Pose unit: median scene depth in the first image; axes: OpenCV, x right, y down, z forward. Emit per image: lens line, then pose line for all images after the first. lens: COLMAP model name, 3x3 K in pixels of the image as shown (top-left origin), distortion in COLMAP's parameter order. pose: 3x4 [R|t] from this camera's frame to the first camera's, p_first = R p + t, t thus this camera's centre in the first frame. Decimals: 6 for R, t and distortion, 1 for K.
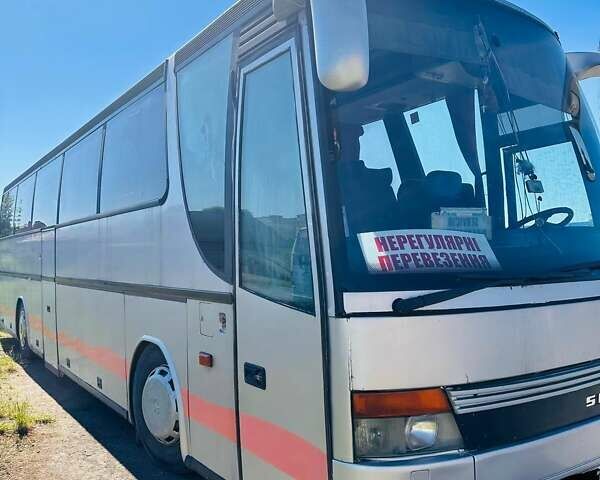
lens RADIAL K [[616.2, 0, 300.0], [0, 616.2, 240.0], [0, 0, 1]] dist [-0.009791, -0.020539]
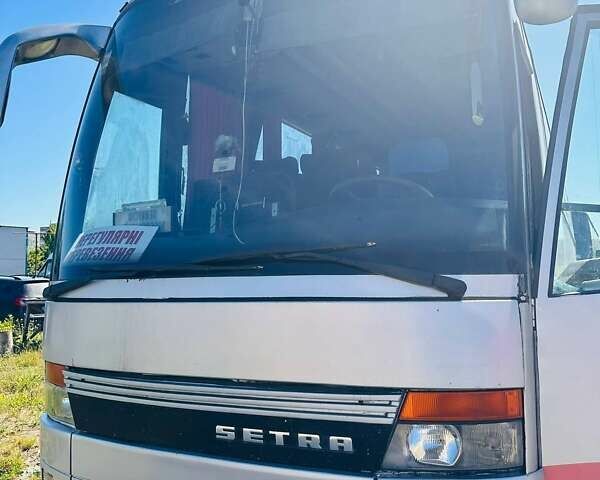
lens RADIAL K [[616.2, 0, 300.0], [0, 616.2, 240.0], [0, 0, 1]] dist [-0.009791, -0.020539]
pose [[0.452786, -0.049678, -0.890234, 1.309630], [0.028952, 0.998739, -0.041008, 0.060469], [0.891149, -0.007207, 0.453654, 0.791551]]
